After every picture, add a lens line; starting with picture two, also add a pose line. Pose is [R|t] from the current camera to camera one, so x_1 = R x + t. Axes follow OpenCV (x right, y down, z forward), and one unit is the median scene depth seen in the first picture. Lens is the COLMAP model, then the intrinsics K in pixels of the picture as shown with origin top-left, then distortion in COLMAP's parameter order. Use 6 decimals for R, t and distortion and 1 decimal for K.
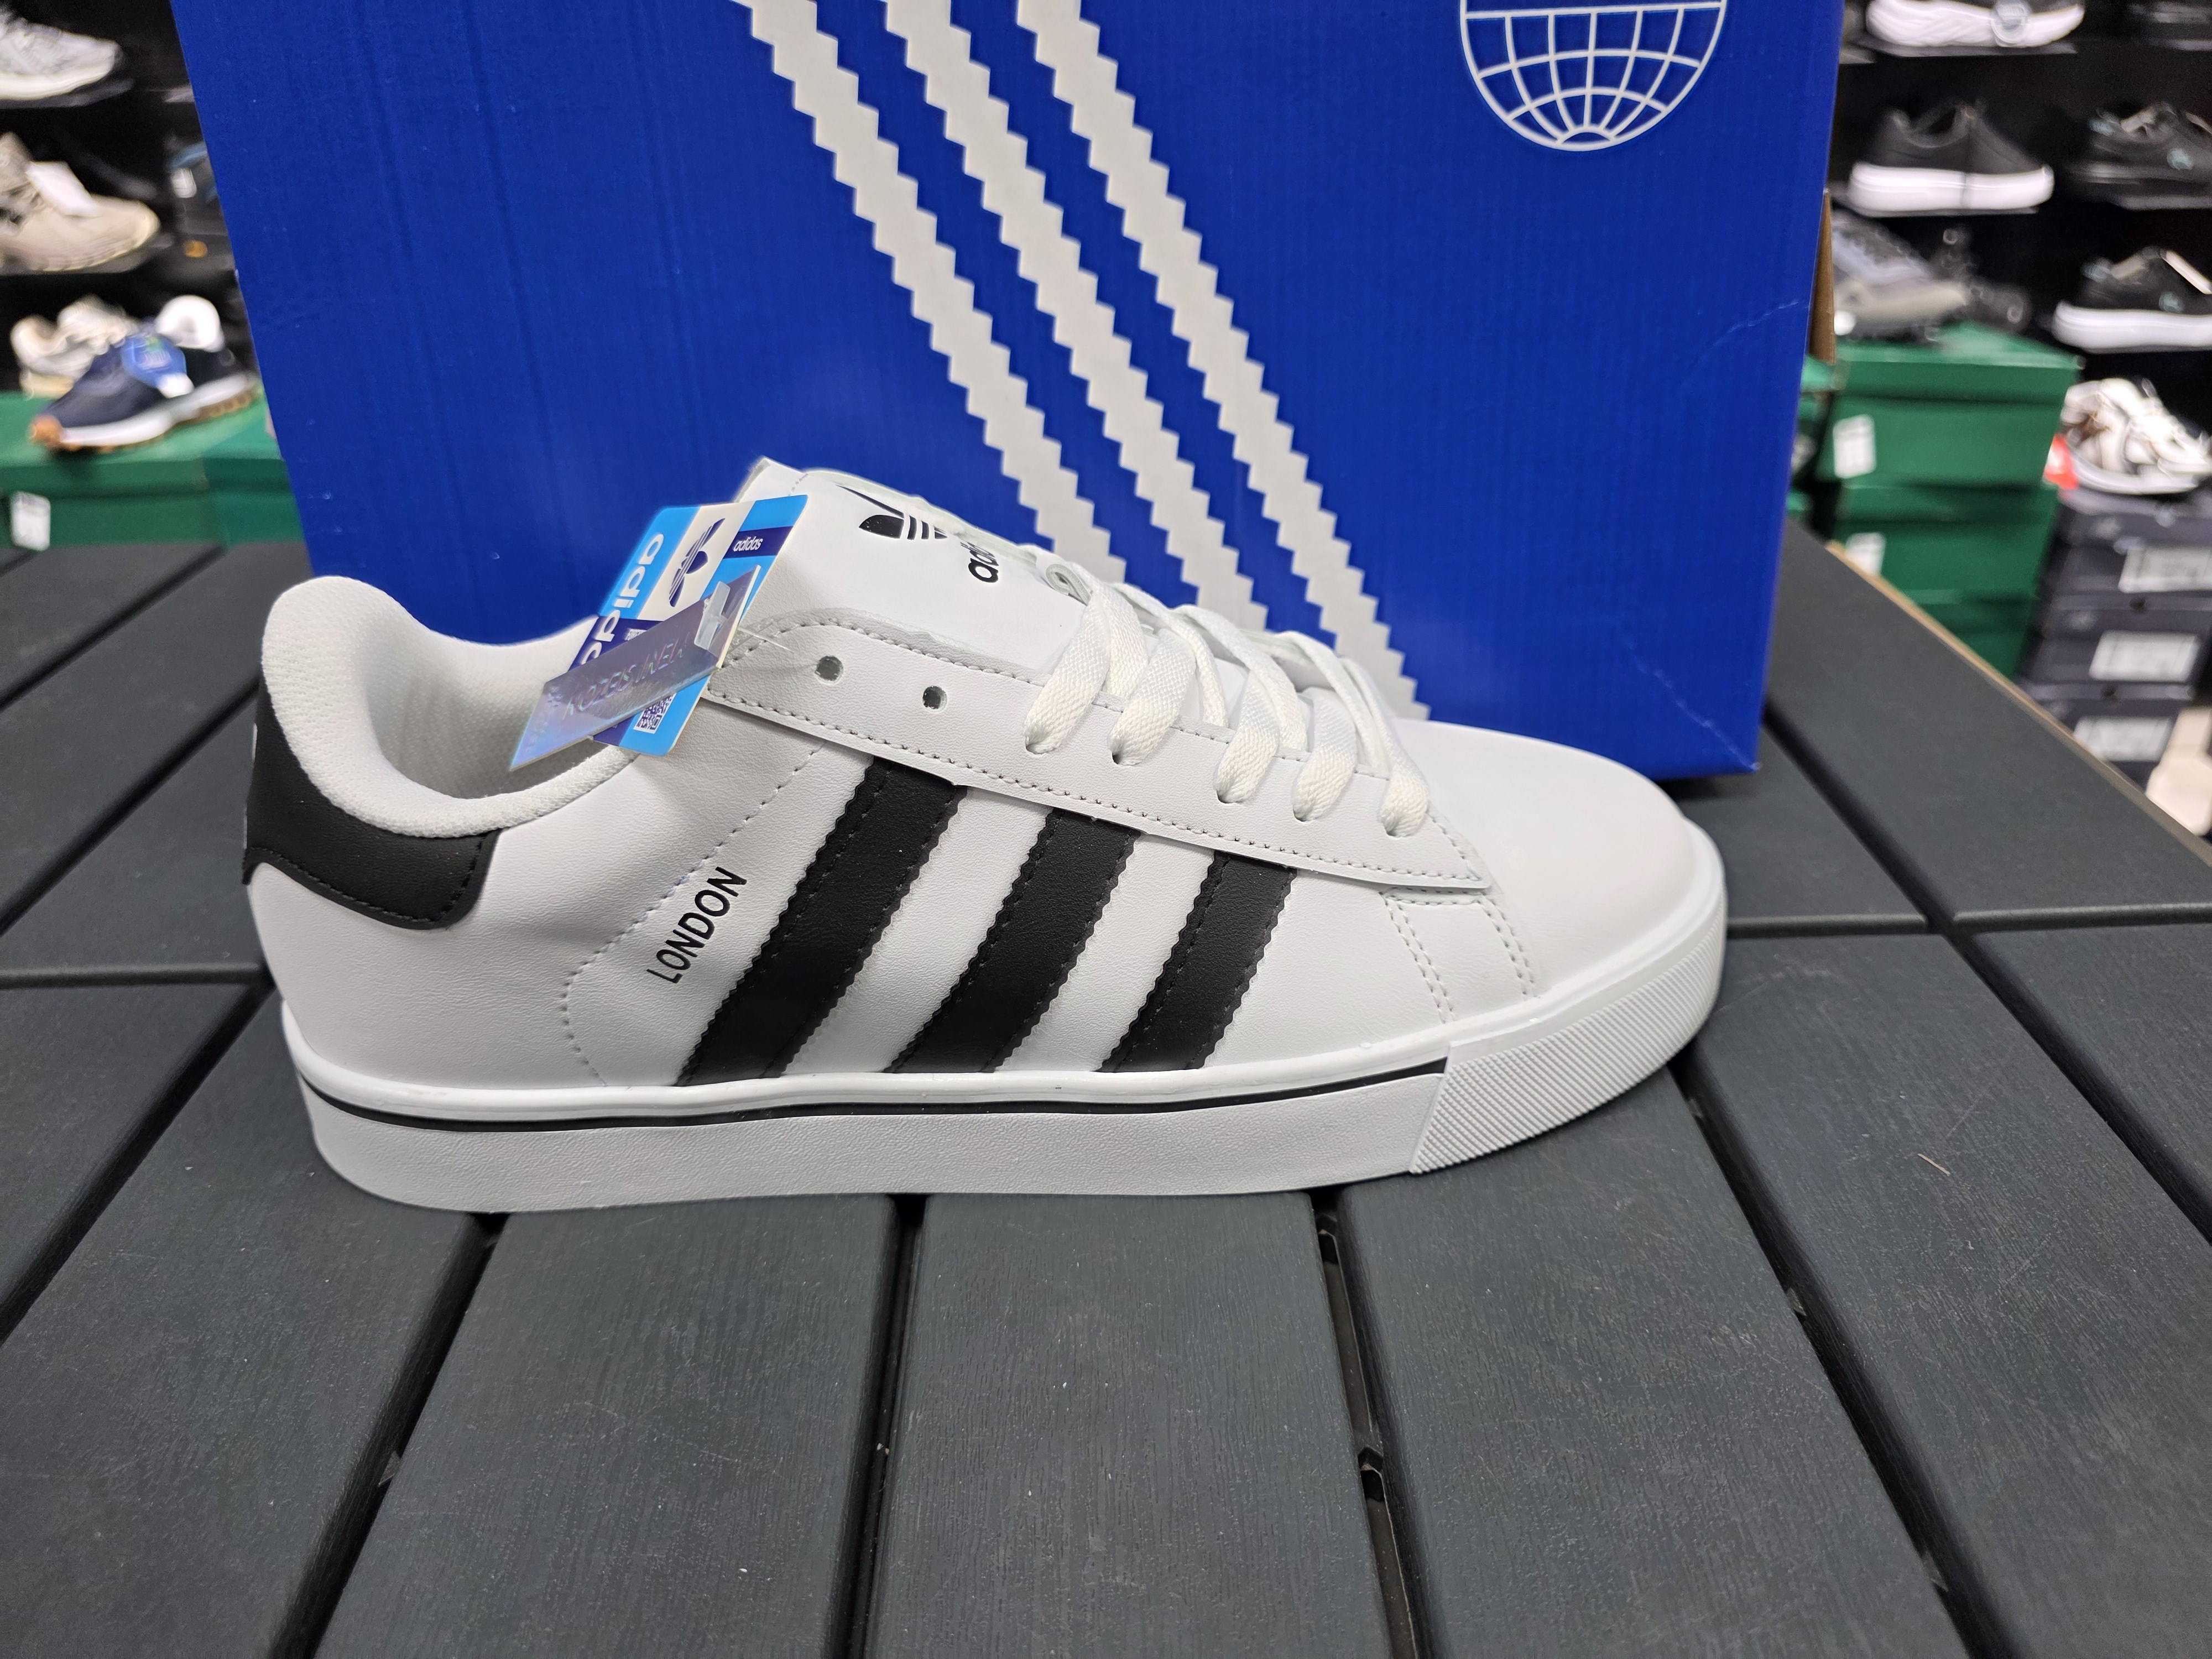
lens RADIAL K [[1625.7, 0, 1091.8], [0, 1625.7, 828.4], [0, 0, 1]] dist [-0.008463, -0.004856]
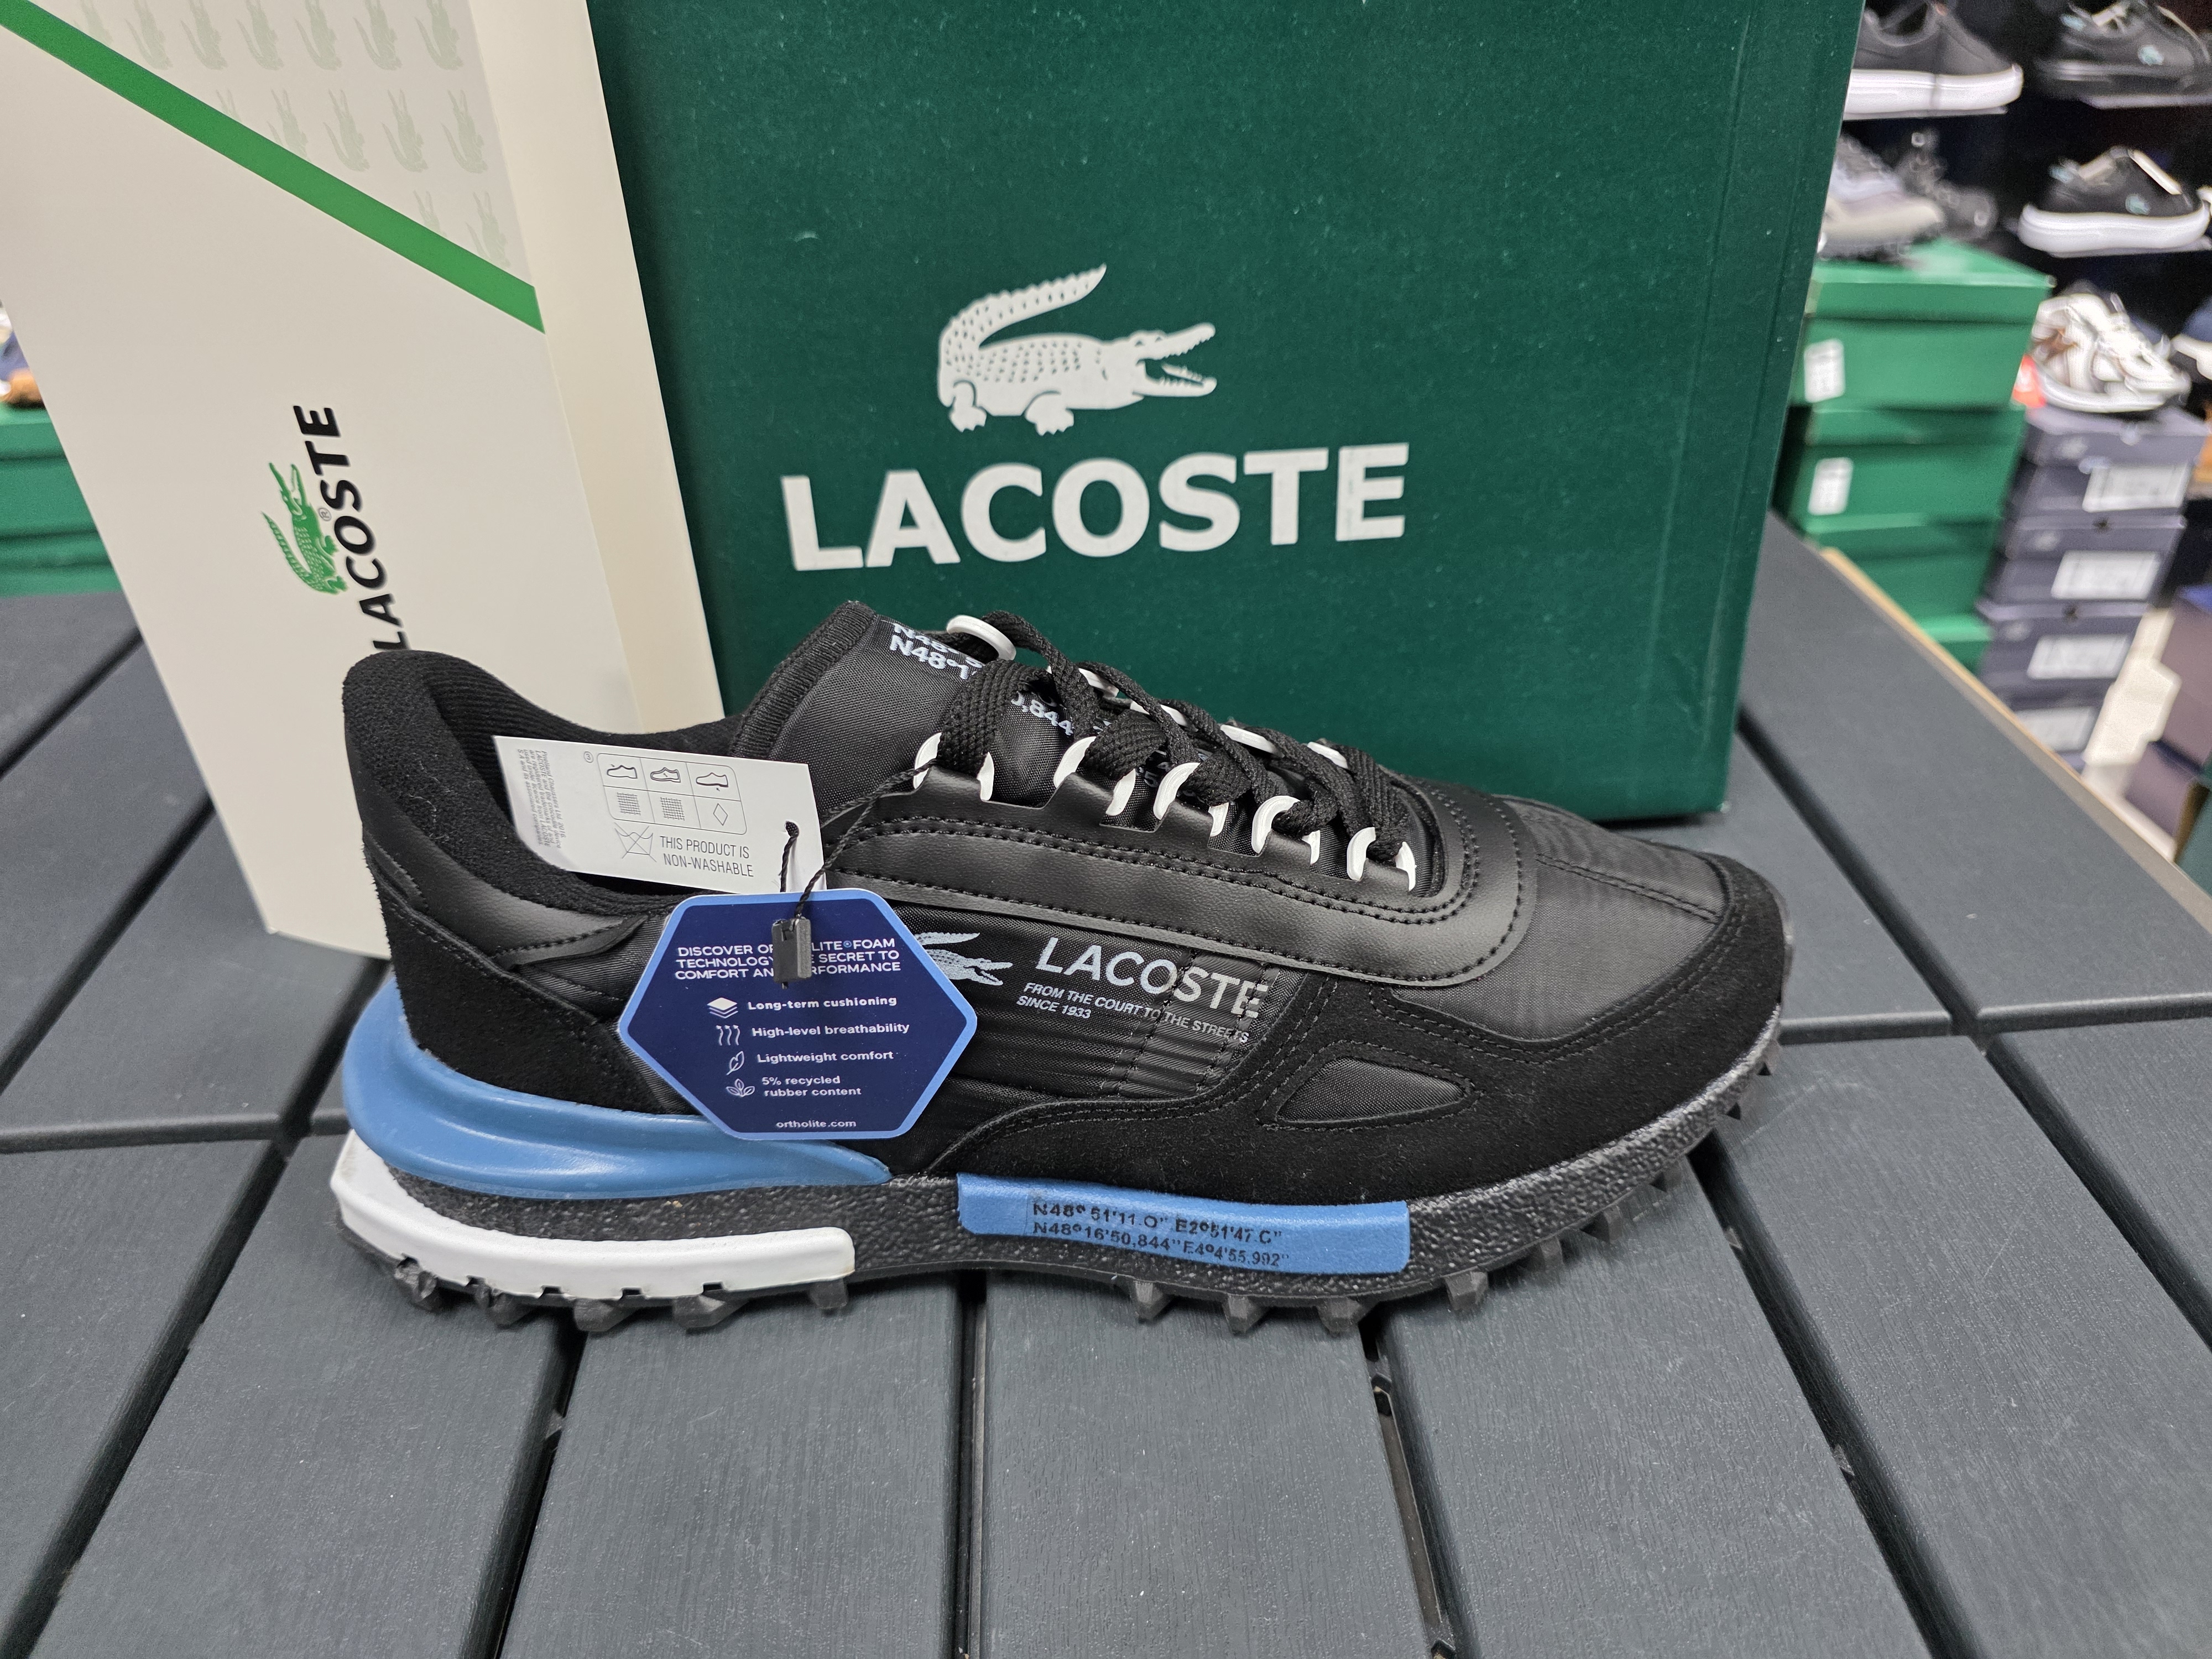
lens RADIAL K [[1620.9, 0, 1099.9], [0, 1620.9, 859.6], [0, 0, 1]] dist [-0.008271, -0.003470]
pose [[0.999171, -0.028596, 0.028972, -0.053009], [0.026097, 0.996187, 0.083250, -0.178089], [-0.031242, -0.082425, 0.996107, 0.027678]]
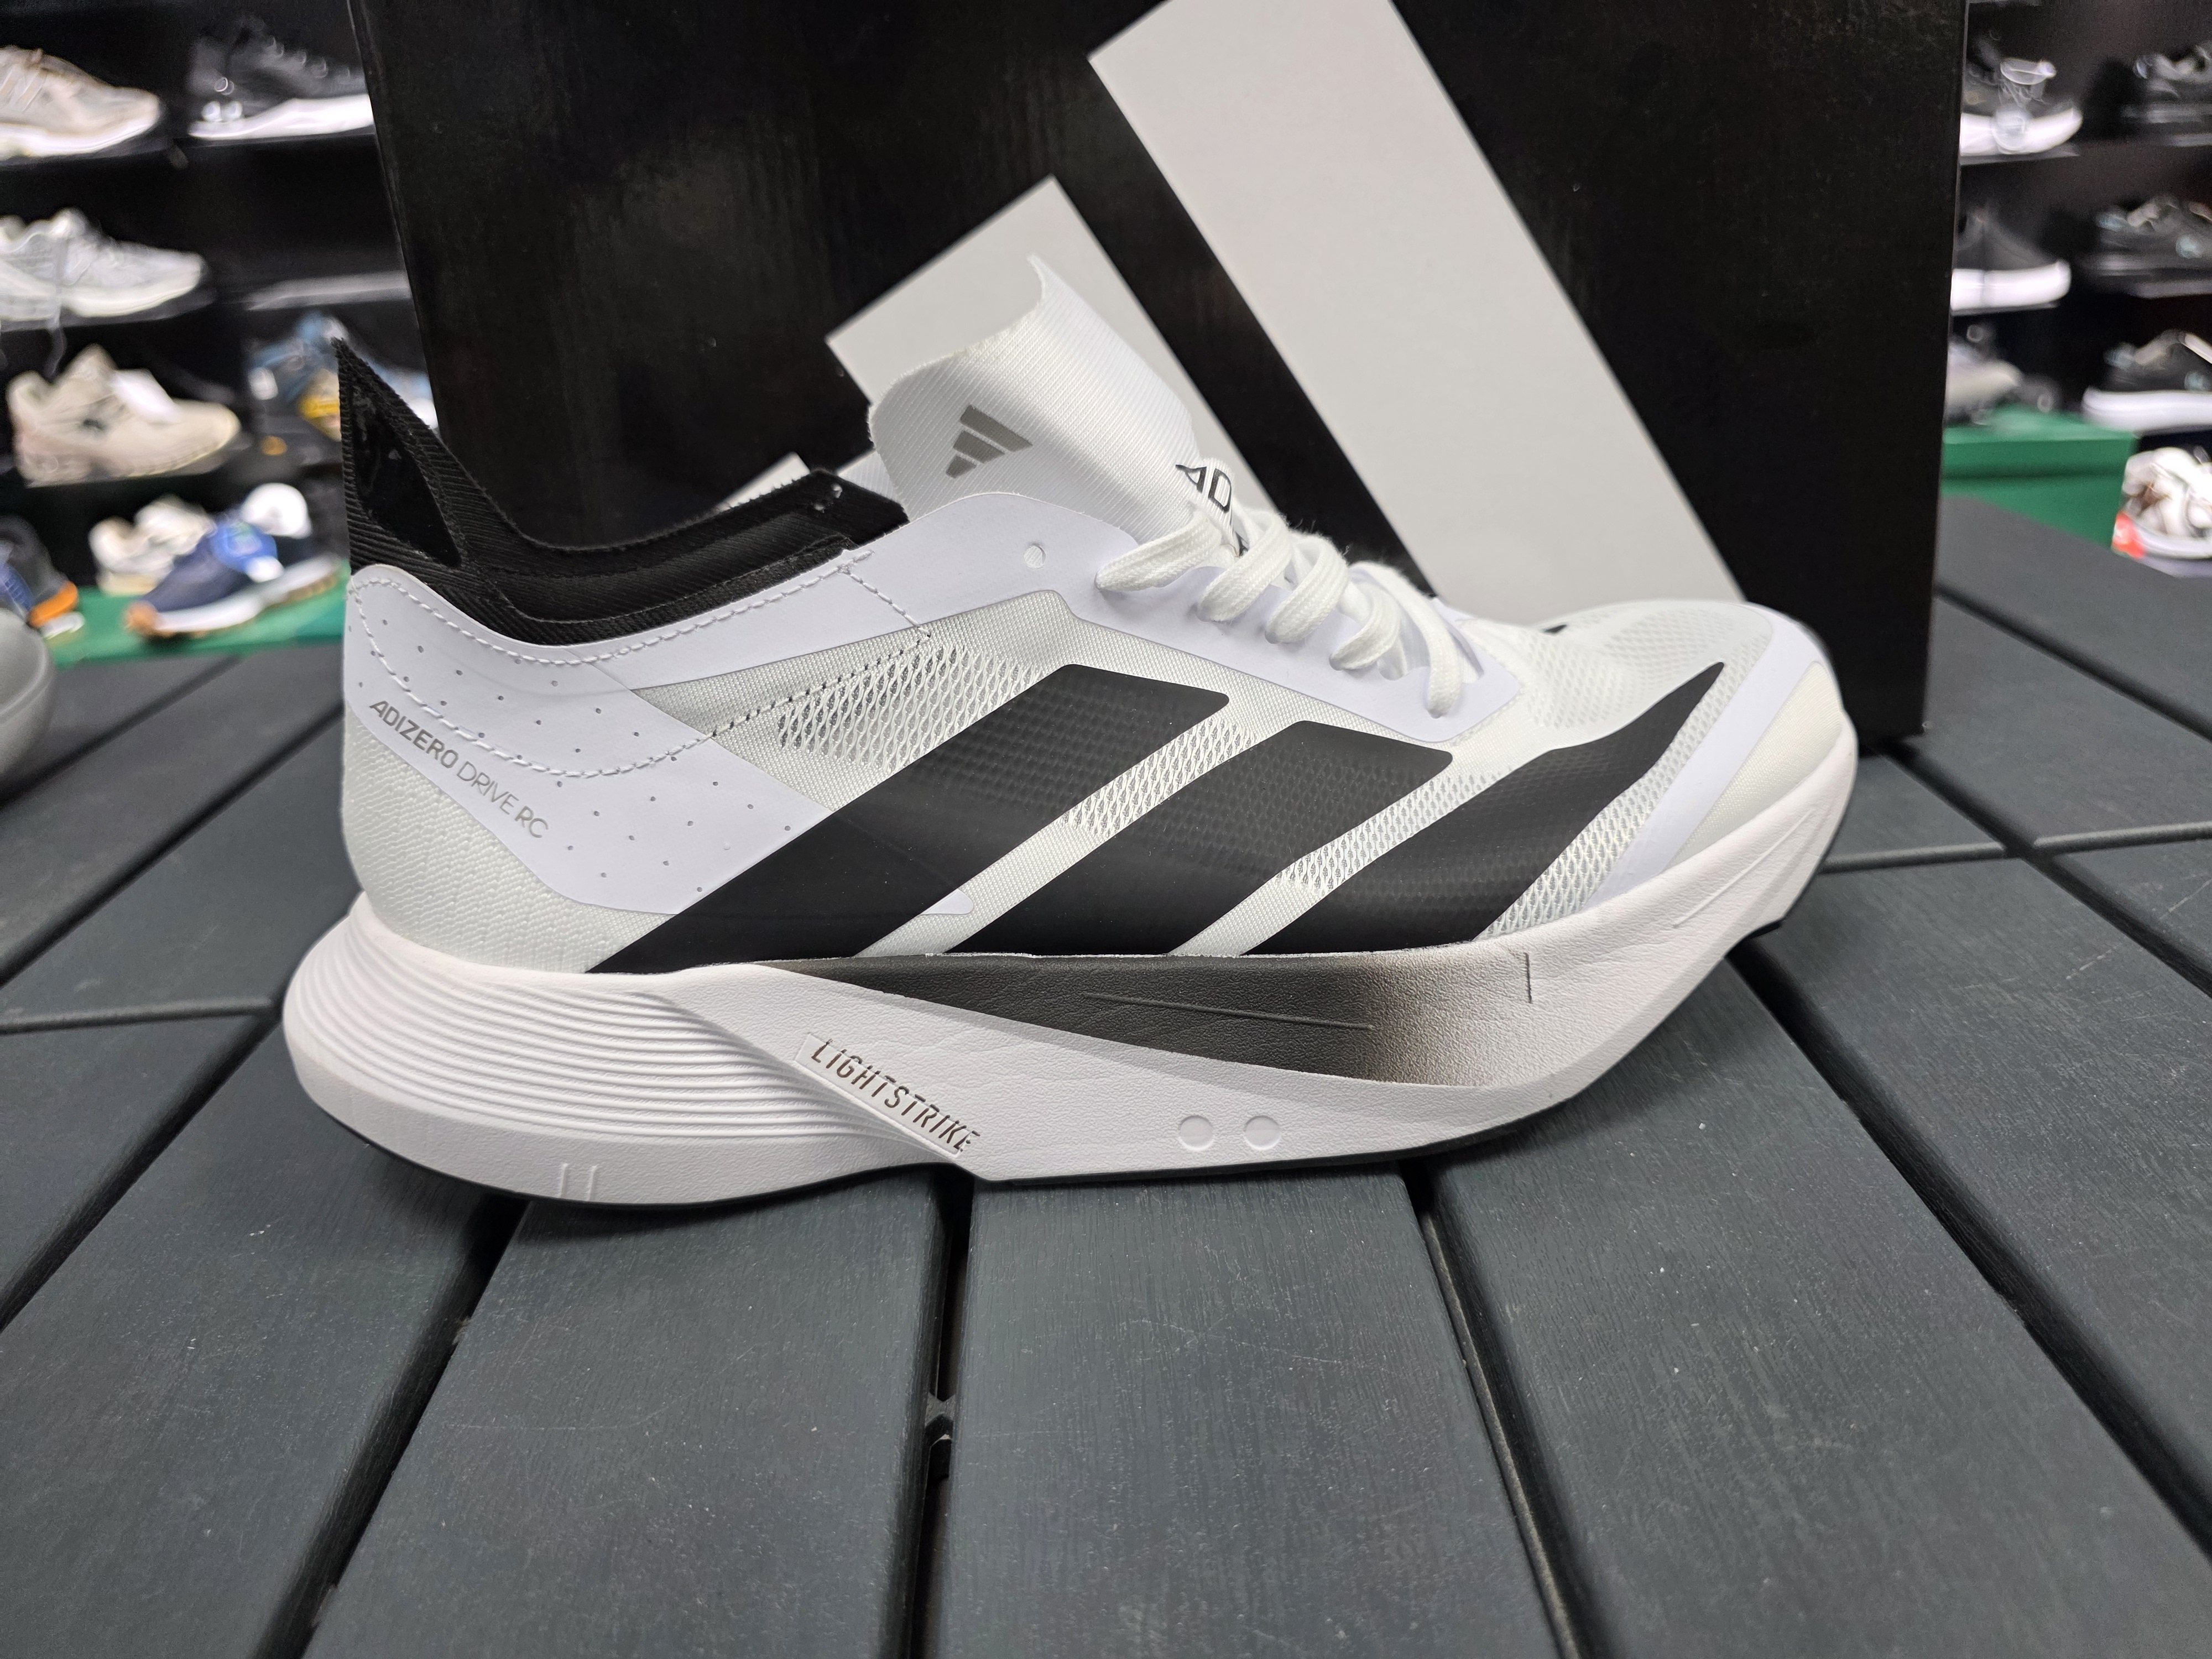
lens RADIAL K [[1626.6, 0, 1103.6], [0, 1626.6, 815.9], [0, 0, 1]] dist [-0.006107, -0.009888]
pose [[0.998201, -0.059924, -0.001859, -0.280938], [0.059330, 0.991817, -0.113045, 0.155192], [0.008618, 0.112732, 0.993588, 0.051869]]
